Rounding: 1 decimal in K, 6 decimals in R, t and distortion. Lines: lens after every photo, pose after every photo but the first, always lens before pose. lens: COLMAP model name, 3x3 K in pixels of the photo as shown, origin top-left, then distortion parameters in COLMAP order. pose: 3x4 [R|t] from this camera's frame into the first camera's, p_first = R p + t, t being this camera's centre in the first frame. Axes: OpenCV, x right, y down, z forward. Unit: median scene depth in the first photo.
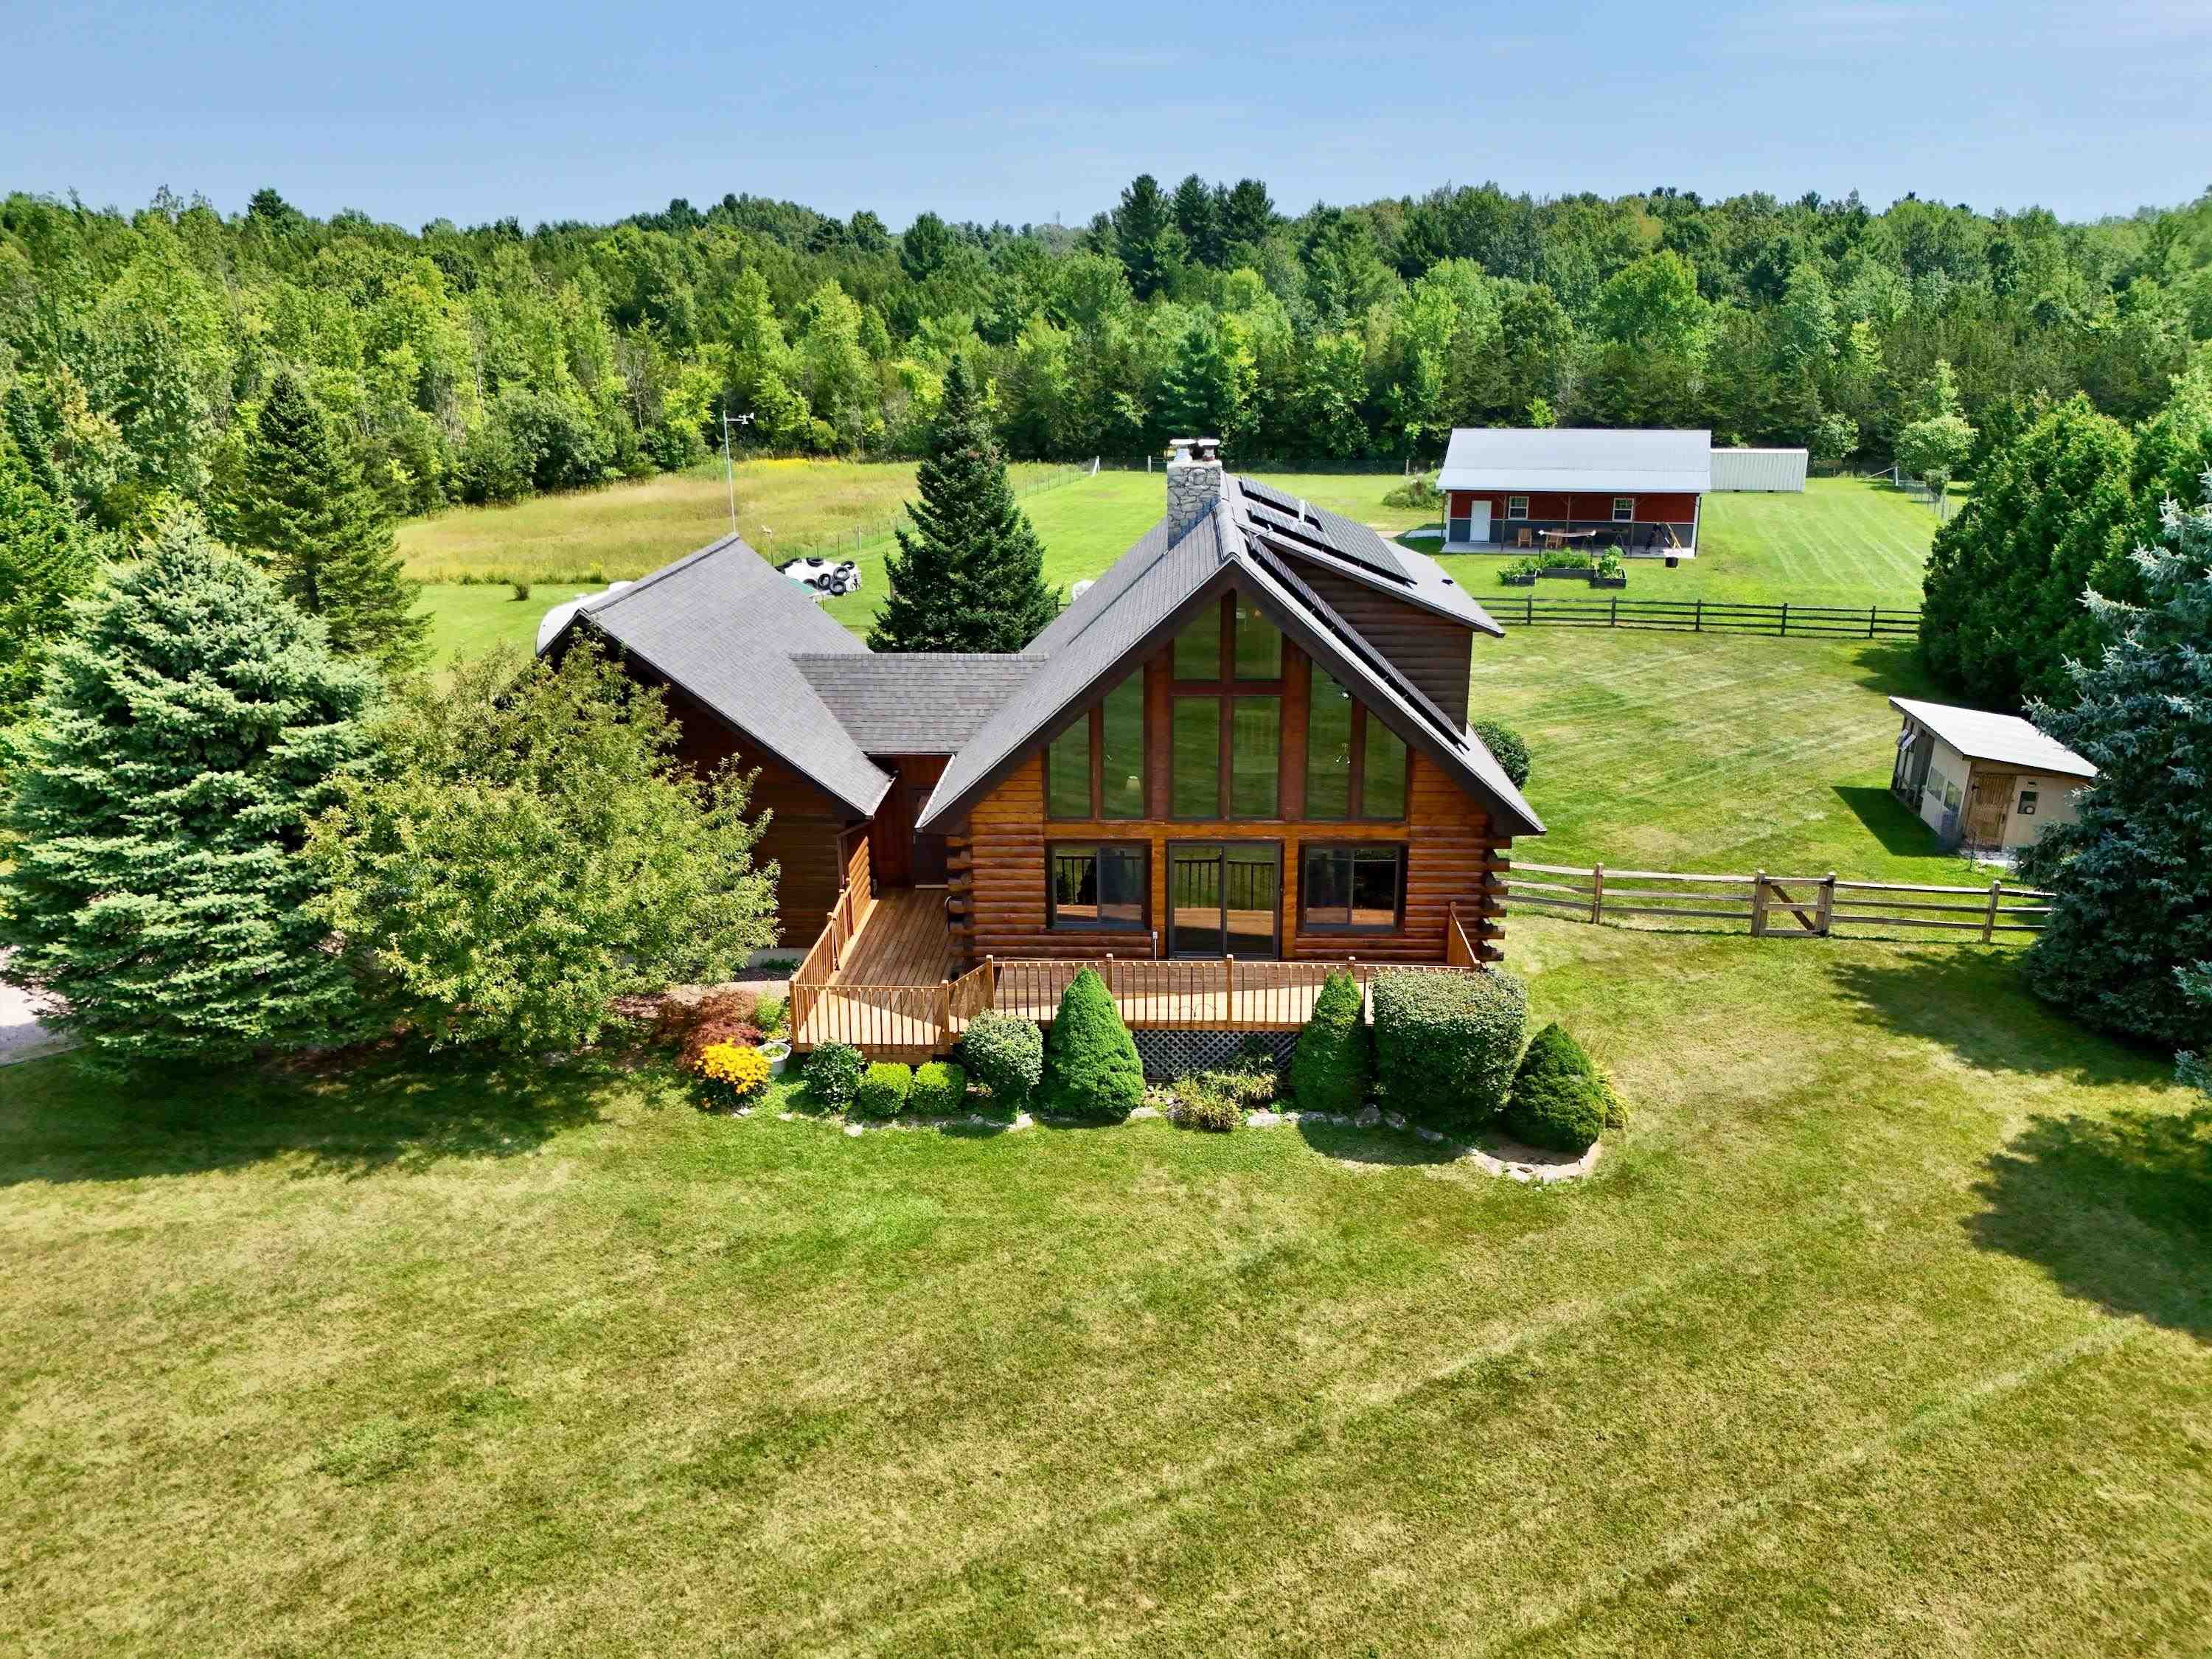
lens RADIAL K [[1621.5, 0, 1106.0], [0, 1621.5, 829.5], [0, 0, 1]] dist [0.071312, -0.078281]
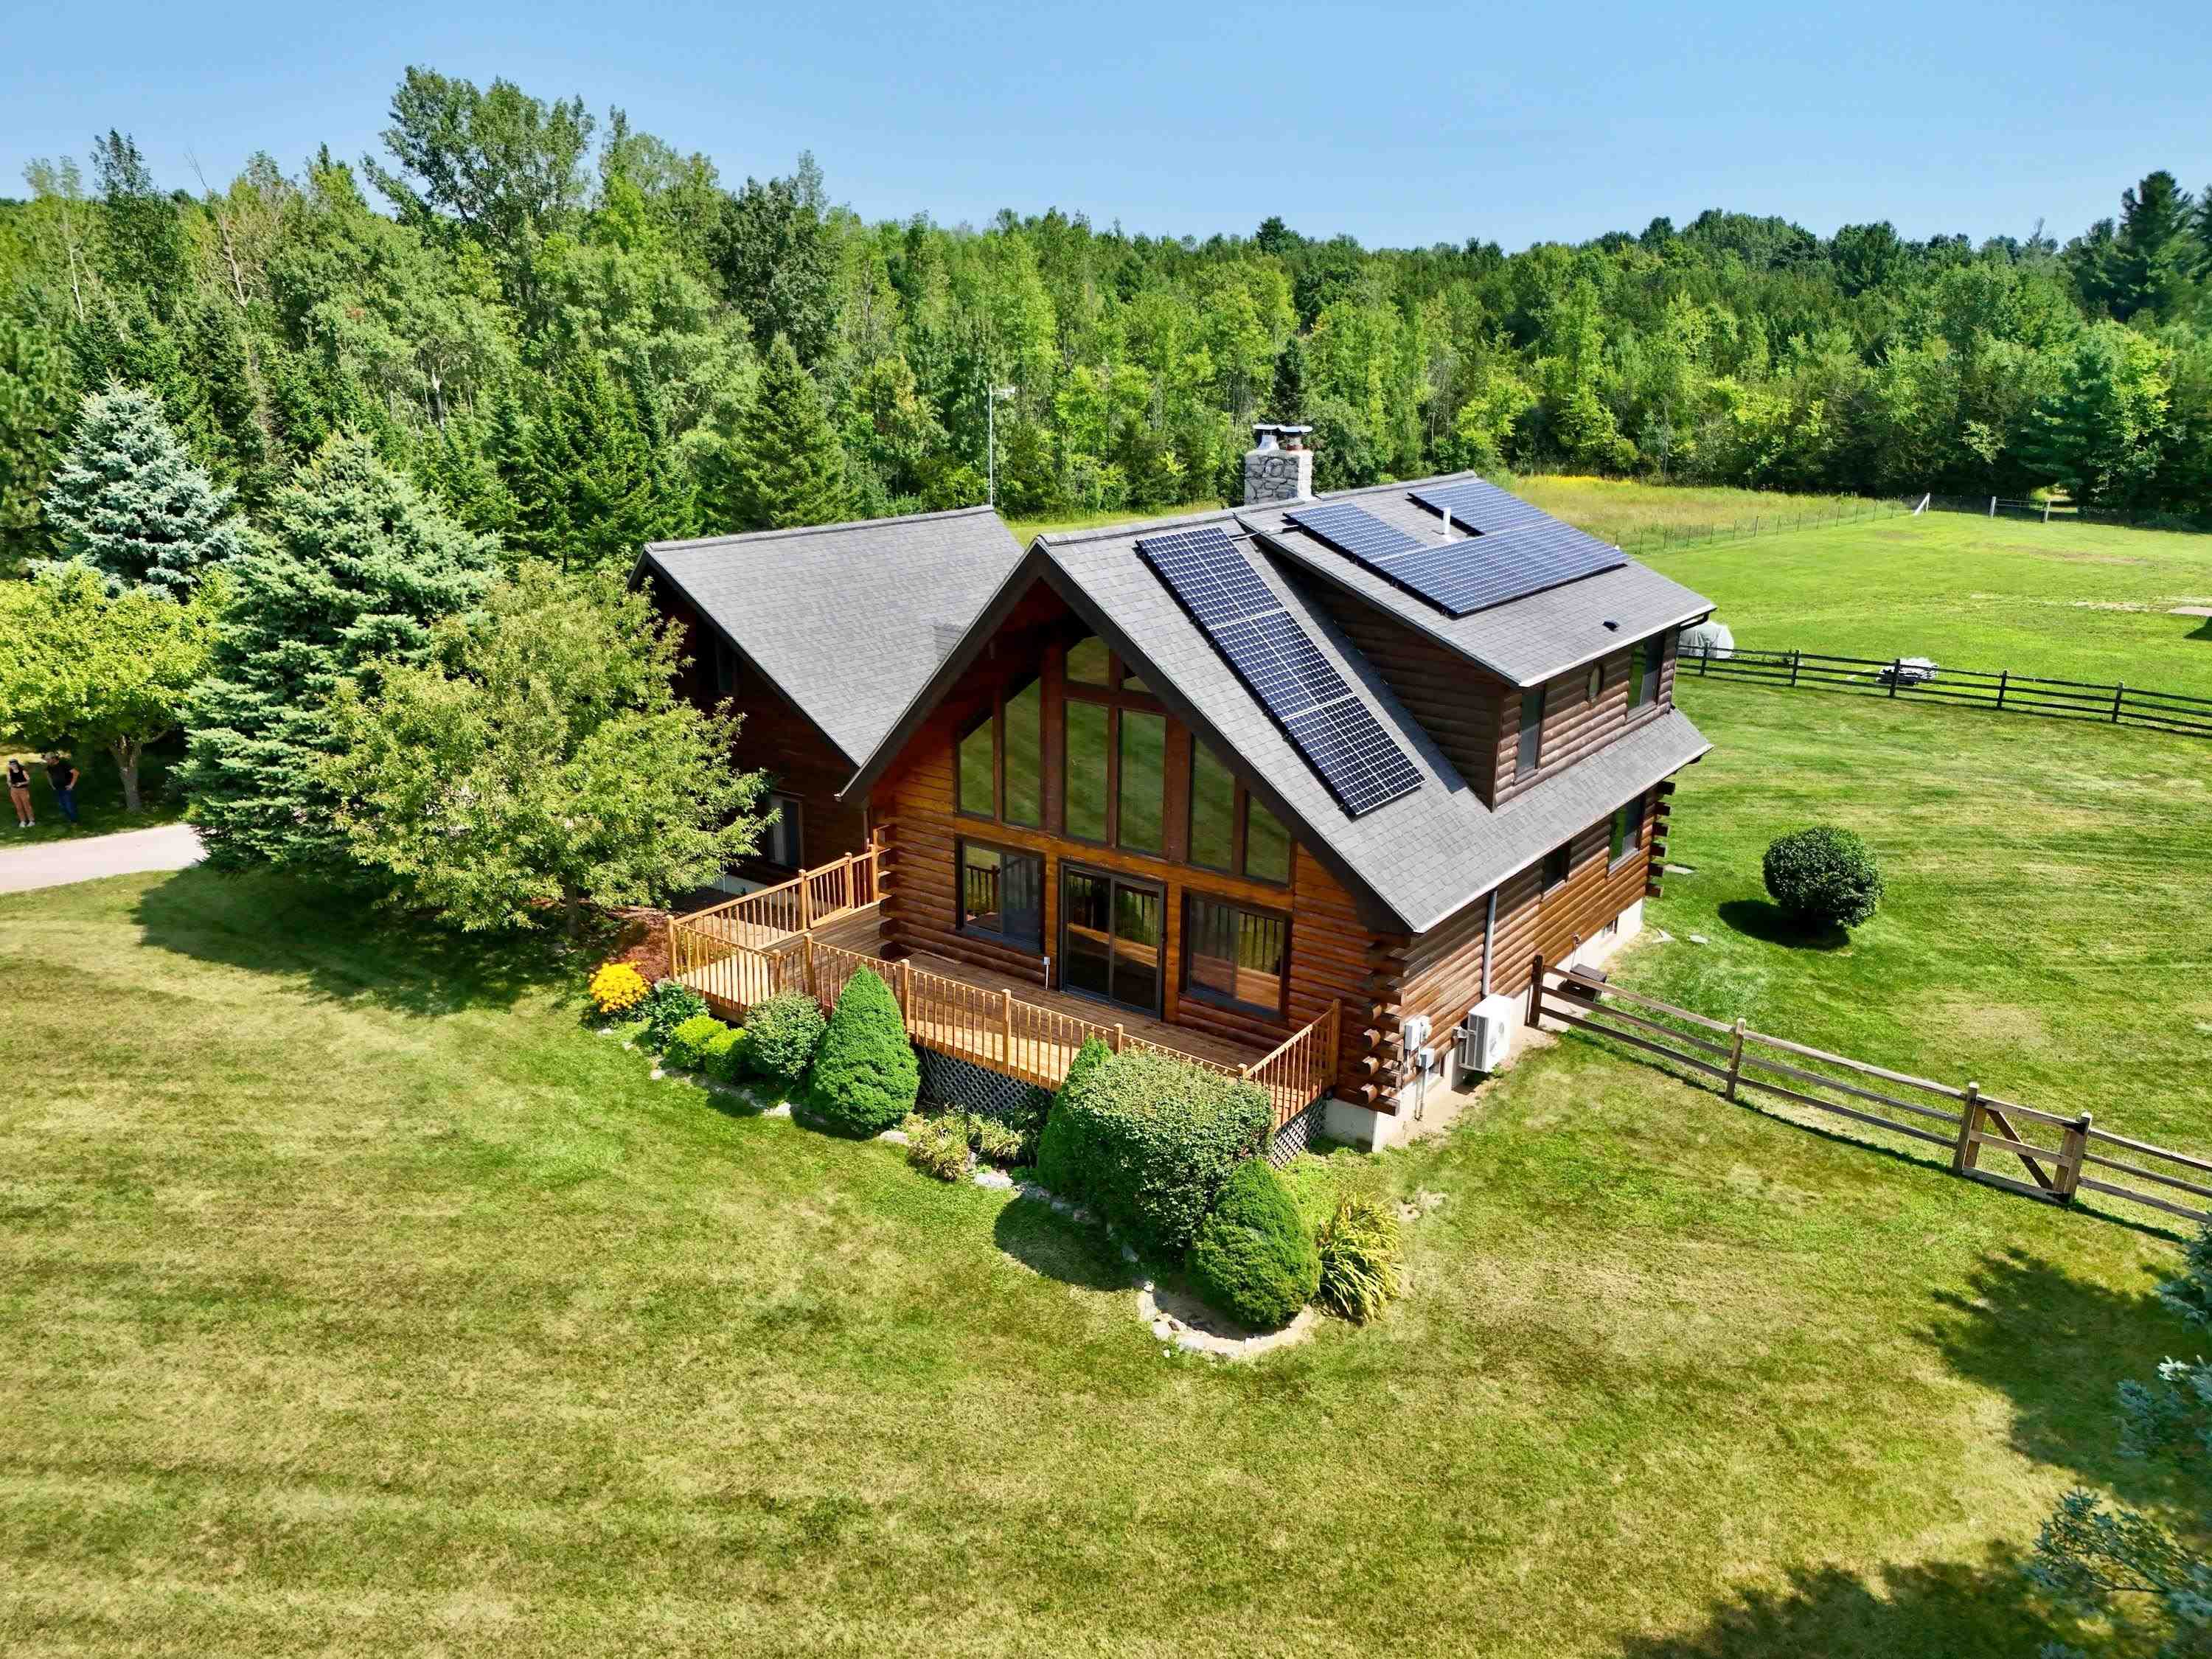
lens RADIAL K [[1621.5, 0, 1106.0], [0, 1621.5, 829.5], [0, 0, 1]] dist [0.071312, -0.078281]
pose [[0.840249, 0.178018, -0.512145, 0.162176], [-0.184585, 0.982061, 0.038518, -0.015116], [0.509814, 0.062170, 0.858035, 0.076717]]
